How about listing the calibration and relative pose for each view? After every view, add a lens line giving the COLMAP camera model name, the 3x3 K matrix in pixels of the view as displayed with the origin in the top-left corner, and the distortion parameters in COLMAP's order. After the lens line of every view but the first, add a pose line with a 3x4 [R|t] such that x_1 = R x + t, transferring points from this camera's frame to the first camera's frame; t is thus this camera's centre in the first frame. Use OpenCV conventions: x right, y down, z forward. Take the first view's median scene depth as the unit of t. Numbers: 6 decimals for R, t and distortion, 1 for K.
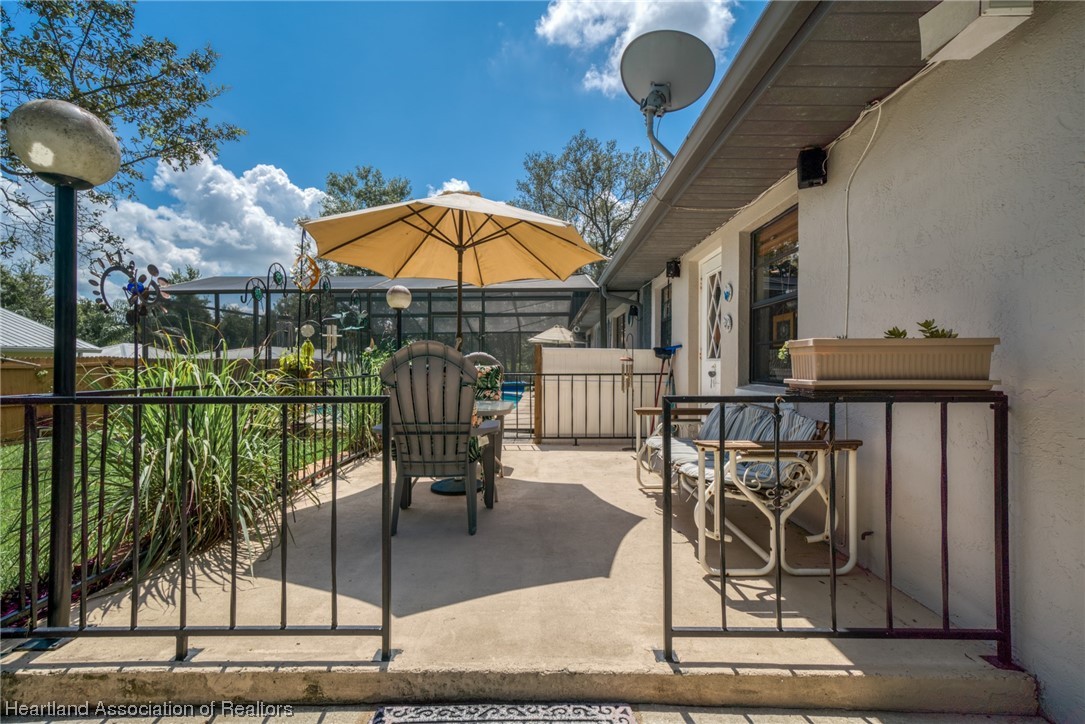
lens RADIAL K [[387.0, 0, 542.5], [0, 387.0, 362.0], [0, 0, 1]] dist [-0.000705, -0.000017]
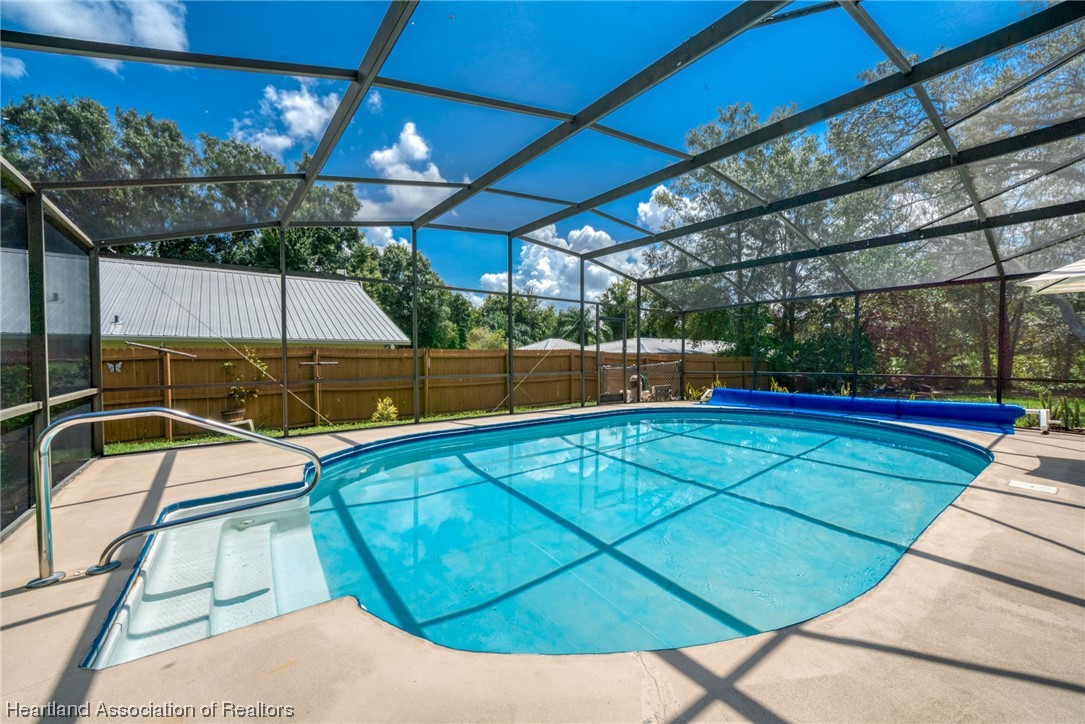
lens RADIAL K [[430.8, 0, 537.6], [0, 430.8, 356.7], [0, 0, 1]] dist [0.000686, 0.000160]
pose [[0.624050, 0.007860, -0.781345, -0.008904], [0.006572, 0.999861, 0.015307, 0.000087], [0.781357, -0.014687, 0.623912, 0.428314]]
